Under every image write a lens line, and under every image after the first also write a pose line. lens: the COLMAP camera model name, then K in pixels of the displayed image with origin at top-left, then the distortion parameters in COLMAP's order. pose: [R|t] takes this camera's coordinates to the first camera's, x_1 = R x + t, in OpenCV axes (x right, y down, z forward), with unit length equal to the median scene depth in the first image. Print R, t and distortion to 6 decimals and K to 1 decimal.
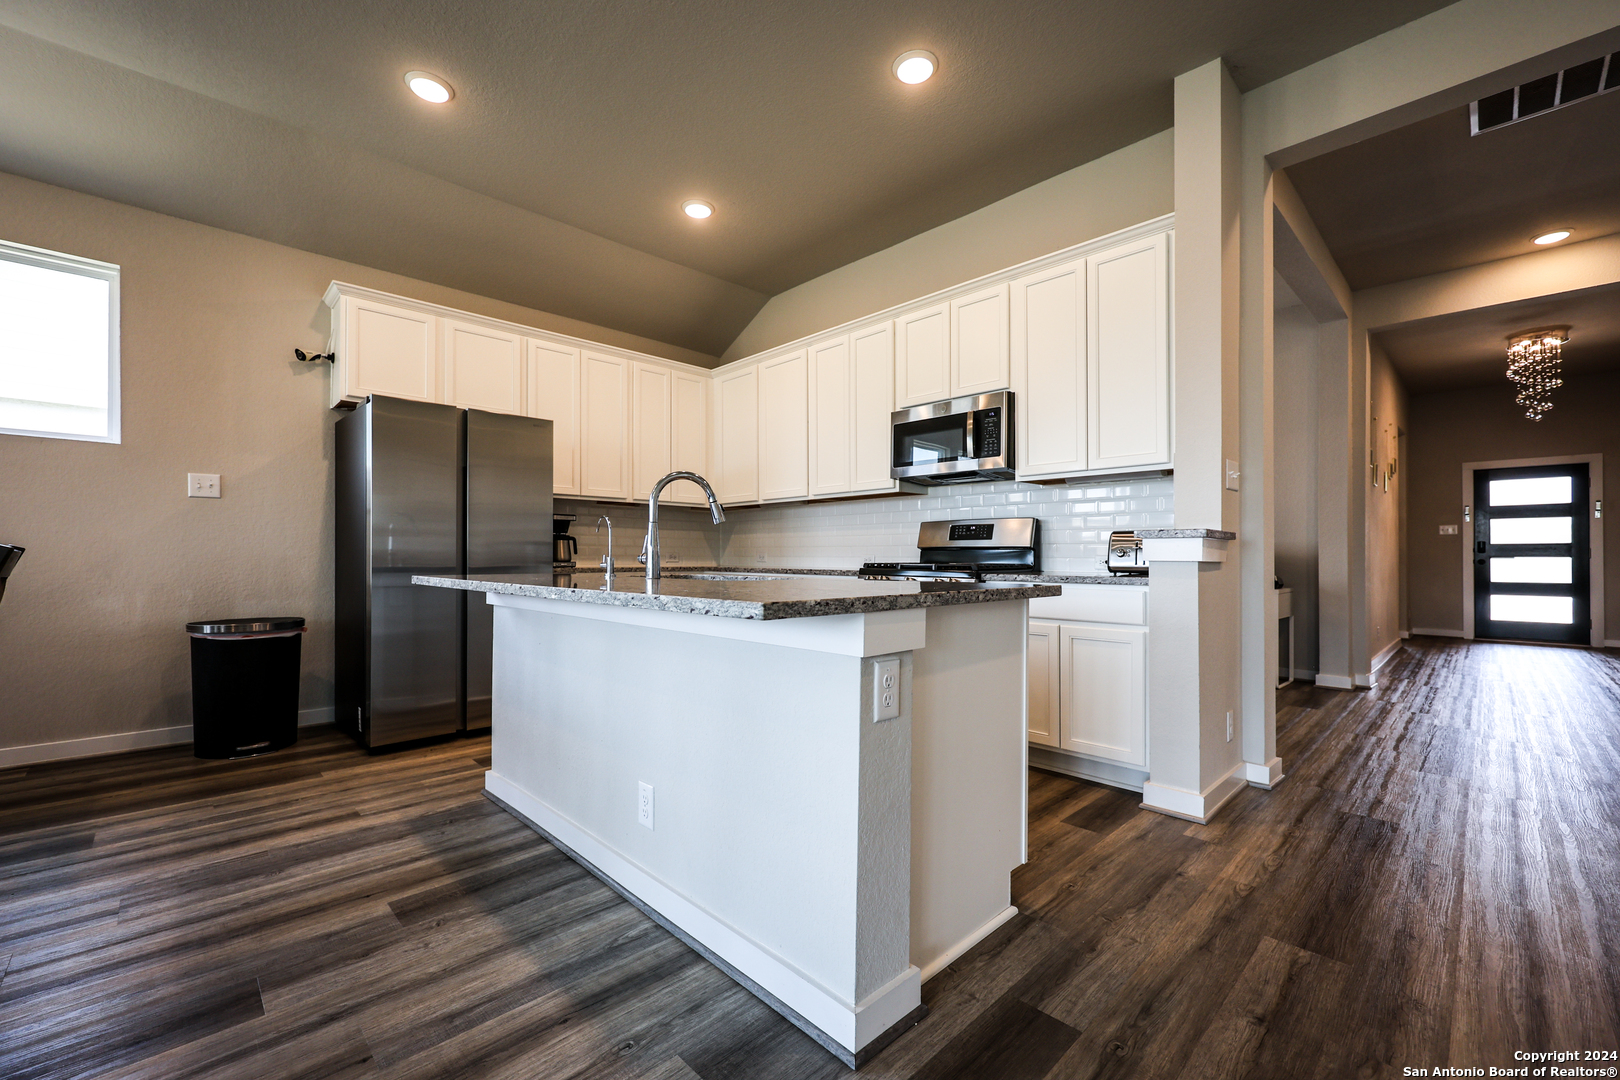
lens RADIAL K [[667.4, 0, 808.6], [0, 667.4, 550.5], [0, 0, 1]] dist [-0.001024, -0.000170]
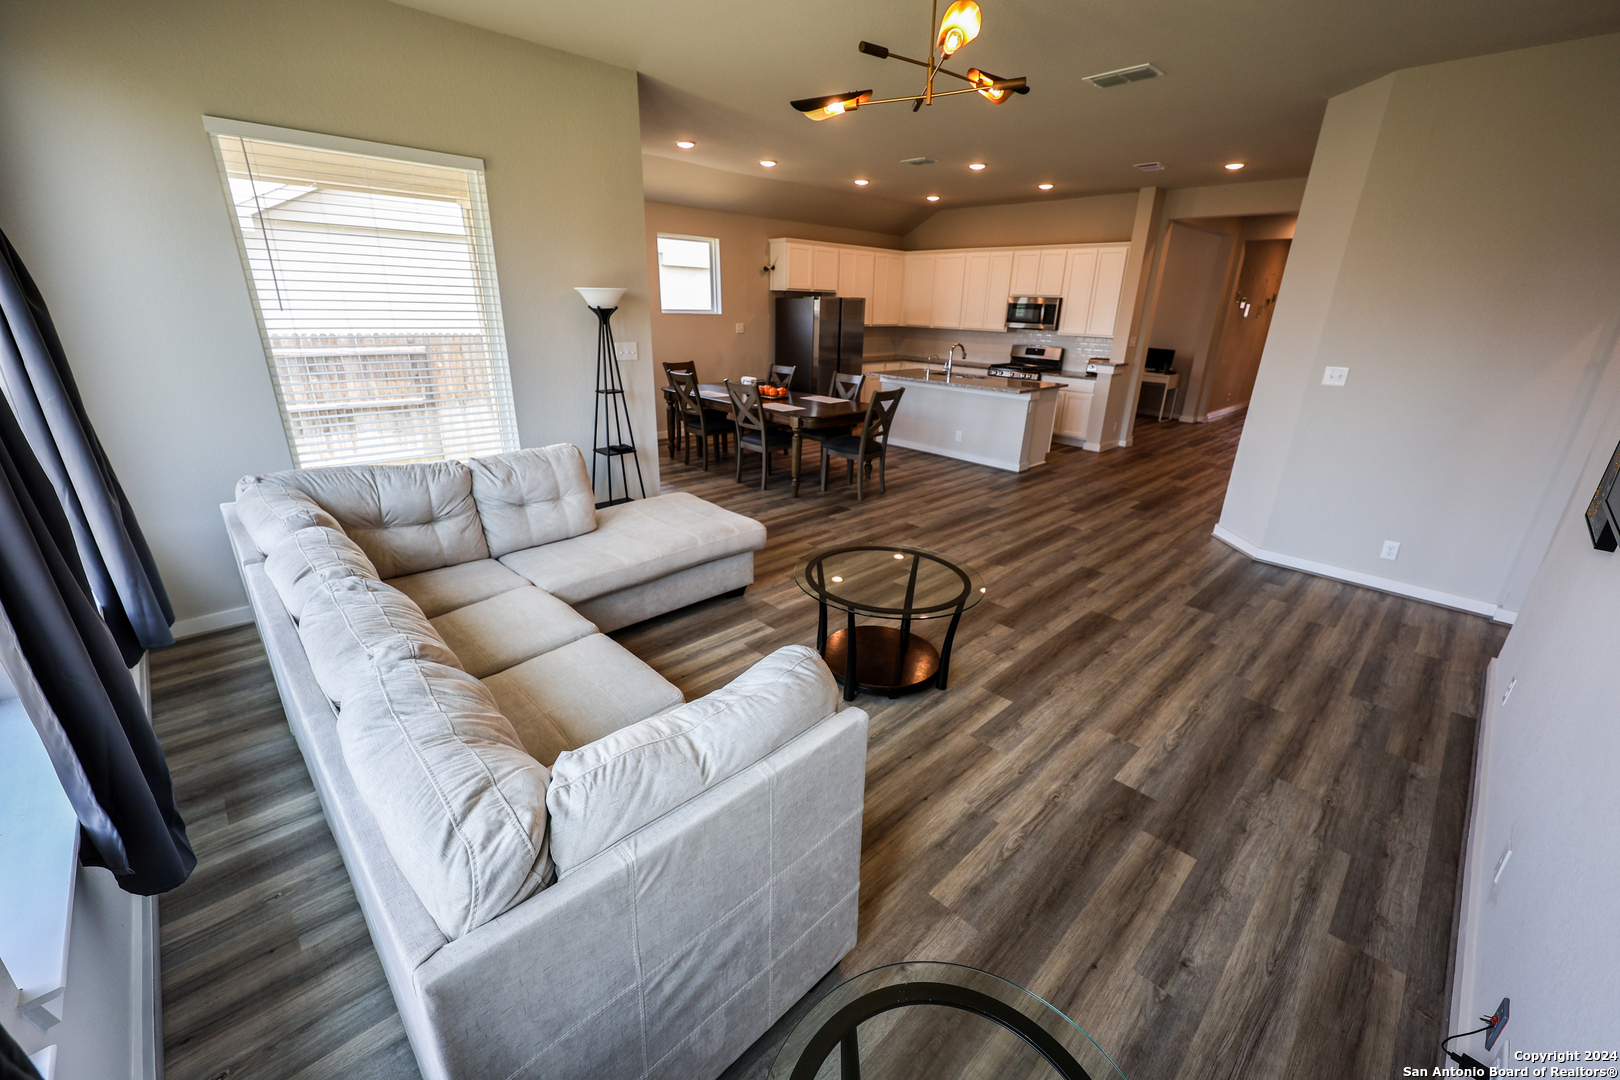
lens RADIAL K [[653.0, 0, 812.0], [0, 653.0, 541.9], [0, 0, 1]] dist [0.001832, -0.000054]
pose [[0.999733, 0.021037, 0.009532, -0.637449], [-0.023048, 0.935242, 0.353257, -0.221989], [-0.001483, -0.353382, 0.935478, -1.623392]]
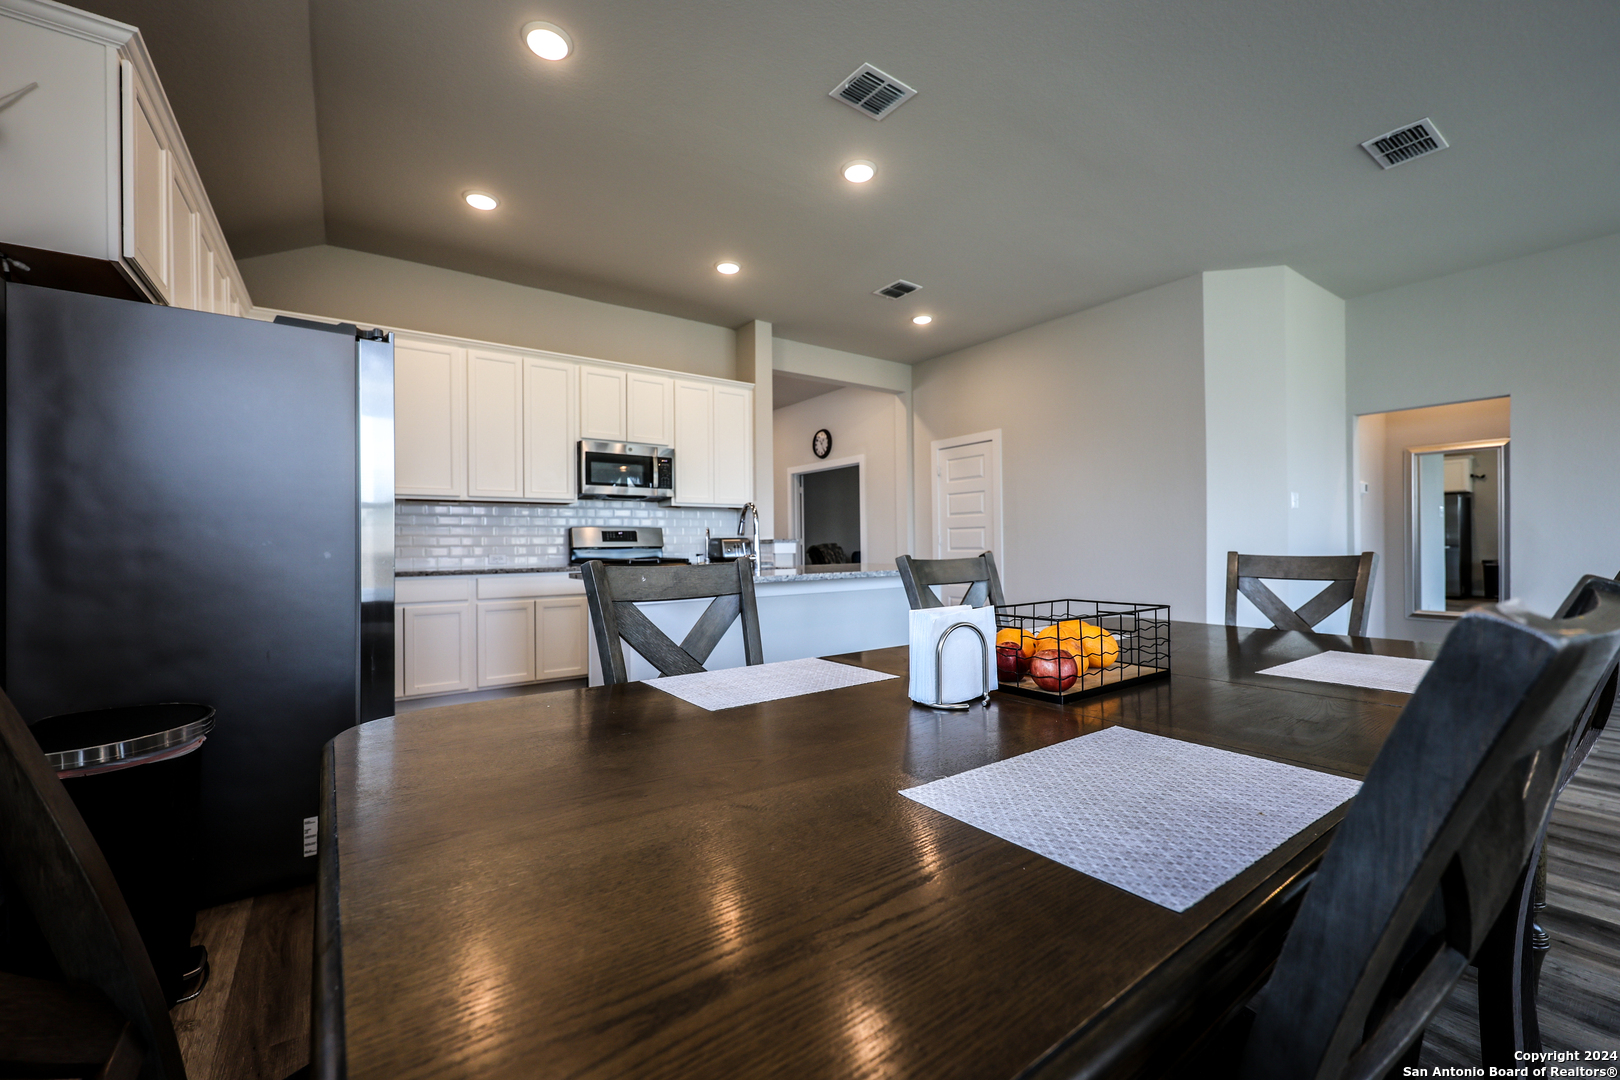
lens RADIAL K [[650.6, 0, 811.9], [0, 650.6, 542.0], [0, 0, 1]] dist [0.000189, 0.000106]
pose [[0.147131, 0.000150, 0.989117, -1.160458], [0.001423, 0.999999, -0.000363, -0.015751], [-0.989116, 0.001461, 0.147130, 0.437981]]
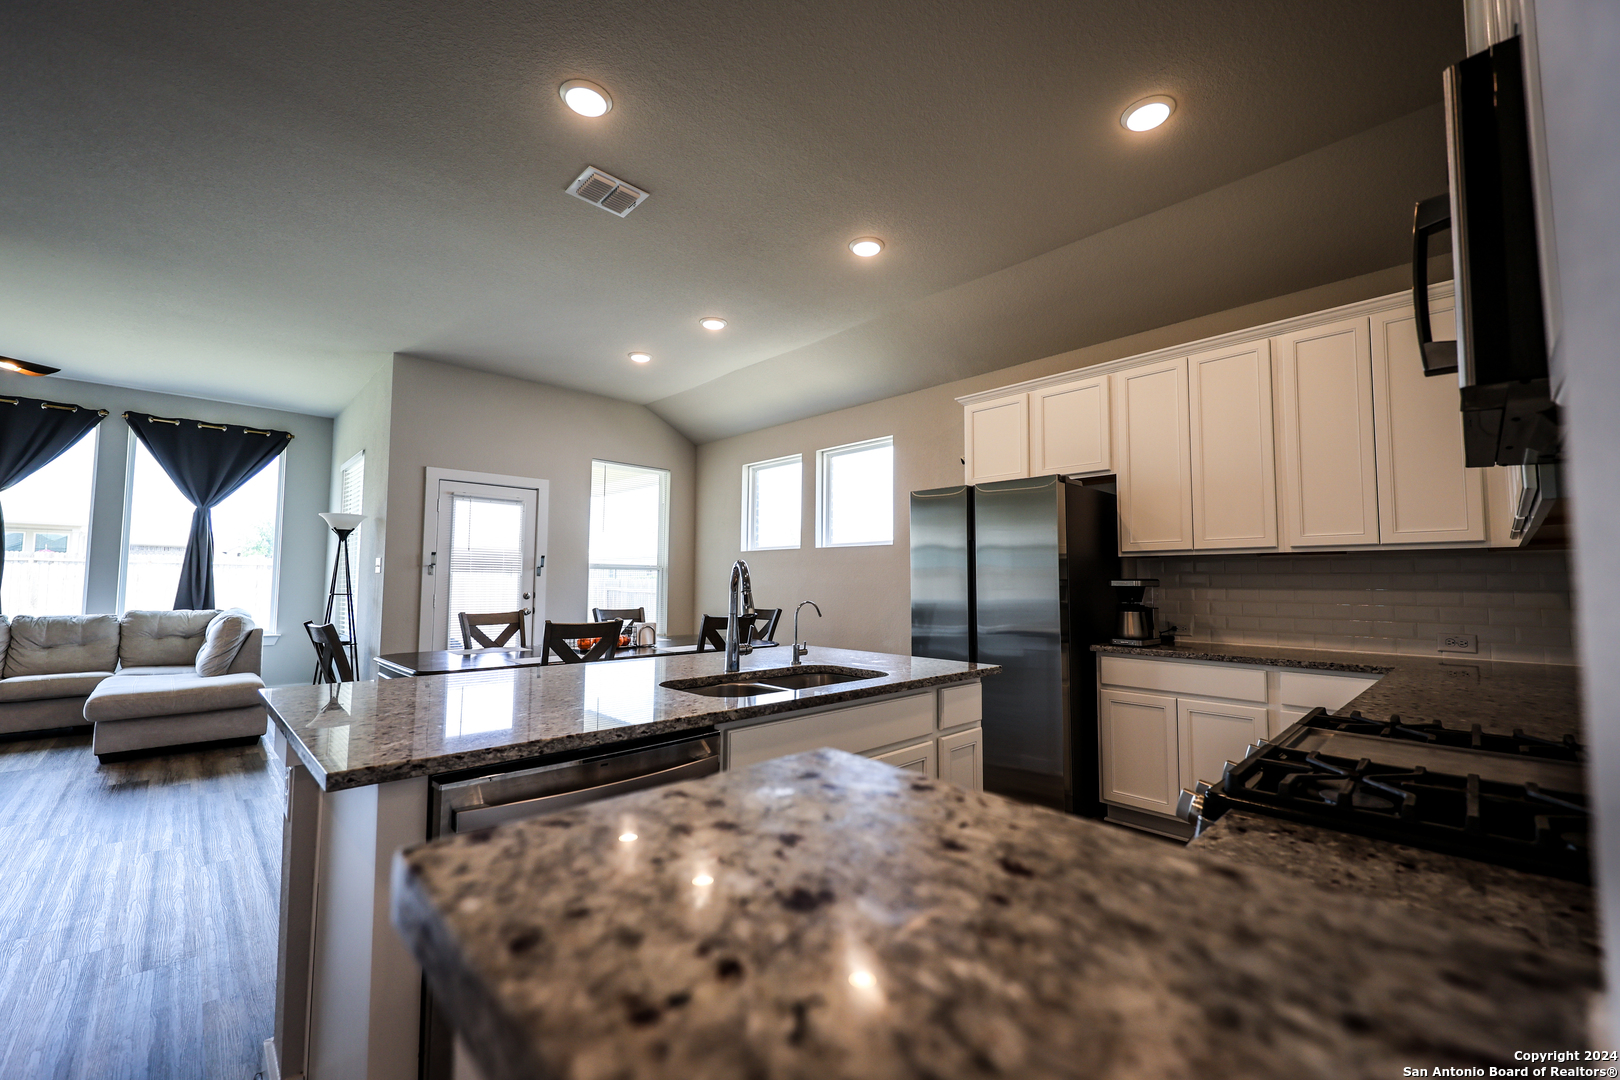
lens RADIAL K [[650.6, 0, 811.9], [0, 650.6, 542.0], [0, 0, 1]] dist [0.000189, 0.000106]
pose [[-0.002235, -0.068378, -0.997657, 0.500494], [0.001872, 0.997657, -0.068382, -0.055394], [0.999996, -0.002021, -0.002102, 0.757200]]
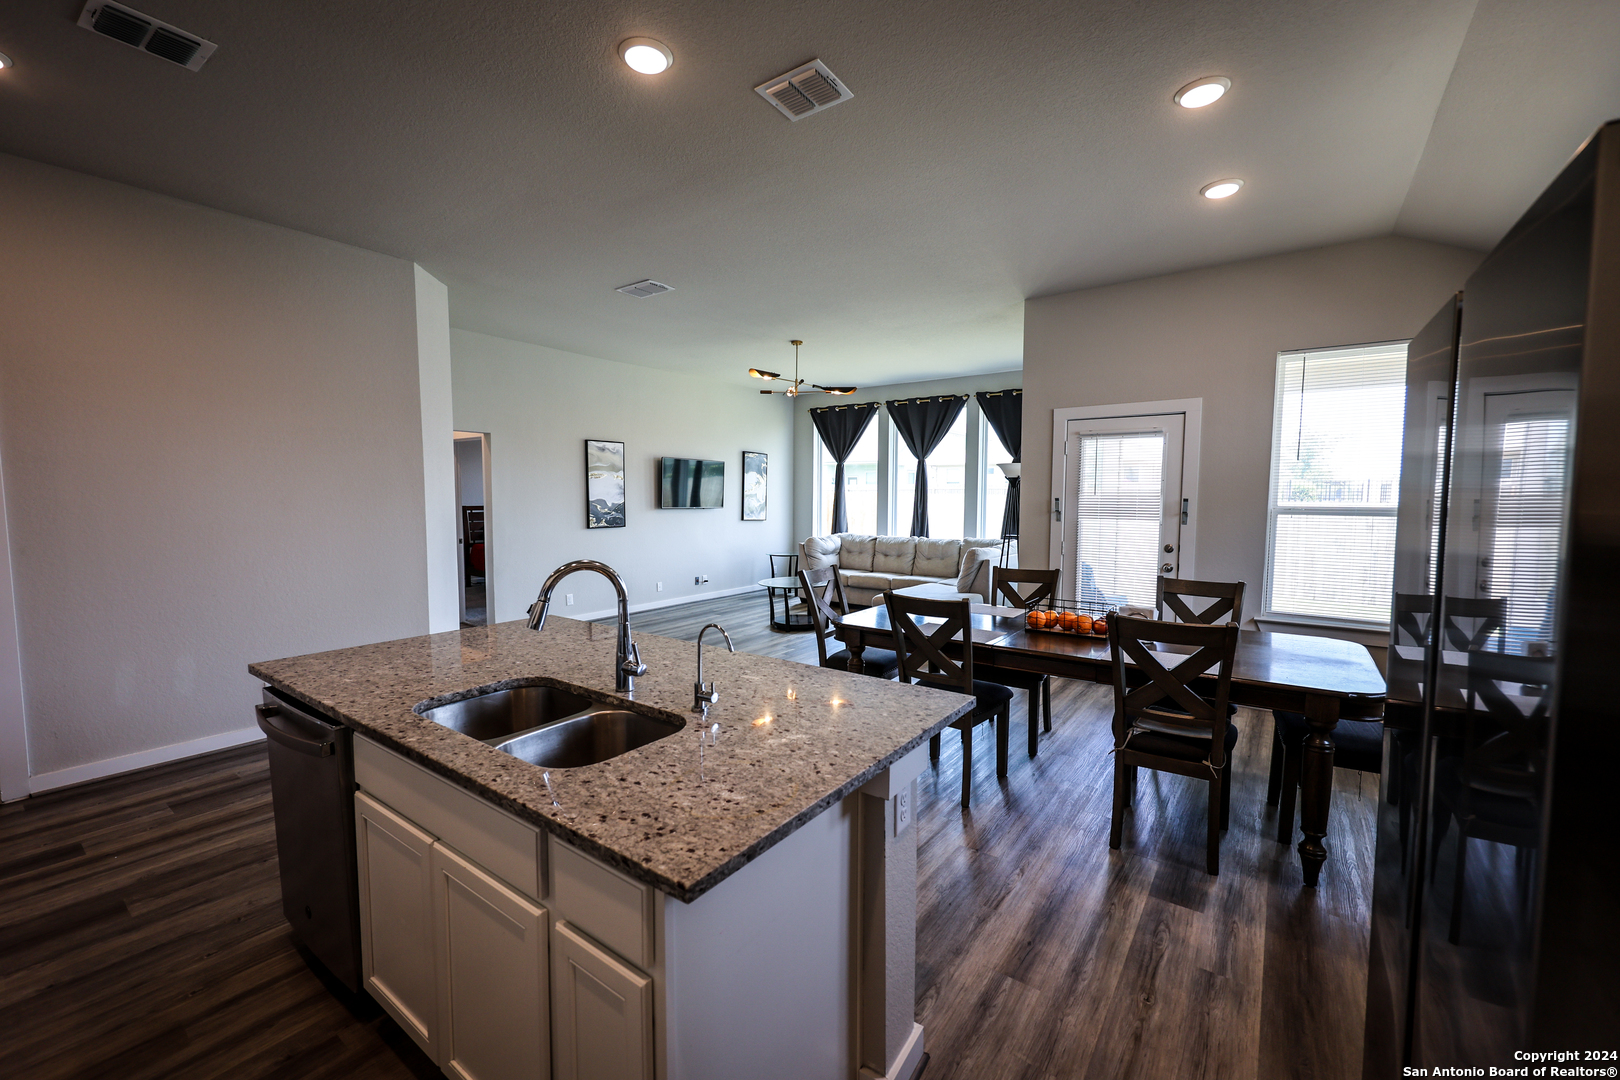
lens RADIAL K [[650.6, 0, 811.9], [0, 650.6, 542.0], [0, 0, 1]] dist [0.000189, 0.000106]
pose [[-0.985926, 0.006205, -0.167070, -0.221747], [-0.004764, 0.997862, 0.065179, -0.131072], [0.167117, 0.065057, -0.983788, 1.227859]]
